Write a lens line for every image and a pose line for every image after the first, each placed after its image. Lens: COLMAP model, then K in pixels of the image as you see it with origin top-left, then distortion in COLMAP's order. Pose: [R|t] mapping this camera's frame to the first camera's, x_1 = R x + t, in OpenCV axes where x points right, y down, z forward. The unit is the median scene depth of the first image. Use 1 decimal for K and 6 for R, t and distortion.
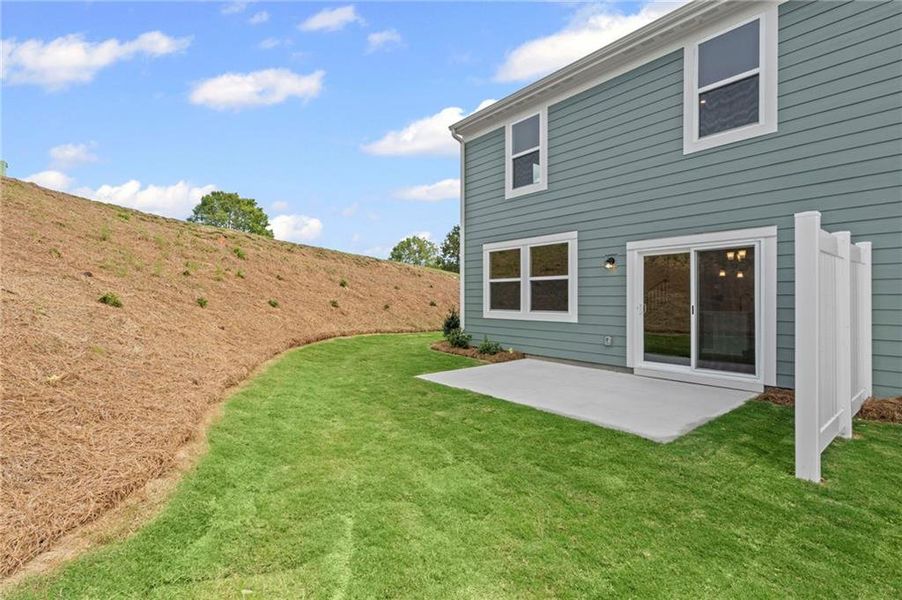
lens RADIAL K [[412.9, 0, 447.5], [0, 412.9, 303.1], [0, 0, 1]] dist [0.000560, 0.000282]
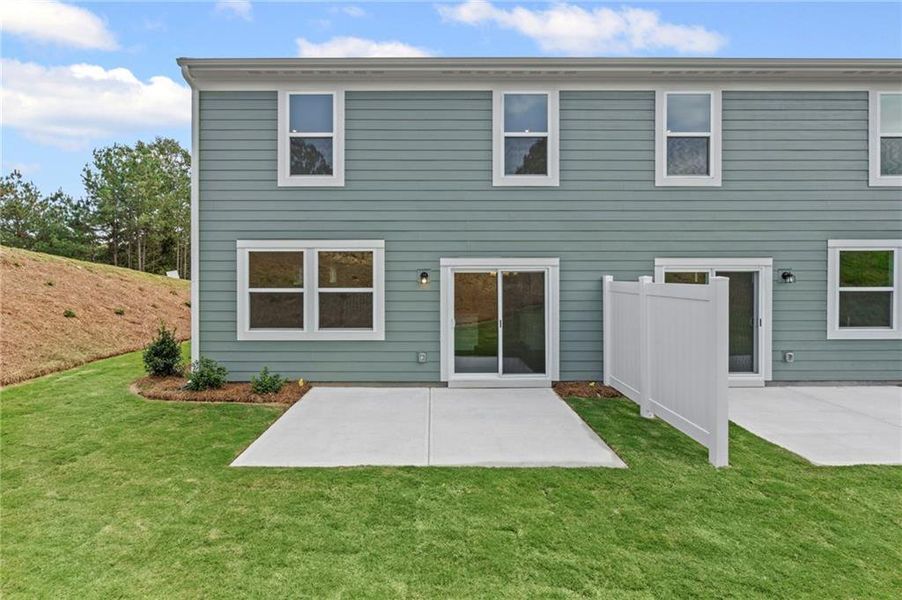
lens RADIAL K [[395.6, 0, 452.5], [0, 395.6, 316.4], [0, 0, 1]] dist [-0.001555, -0.000169]
pose [[0.631456, -0.005155, 0.775395, -0.274536], [0.009315, 0.999956, -0.000938, -0.003234], [-0.775356, 0.007815, 0.631476, 0.334080]]
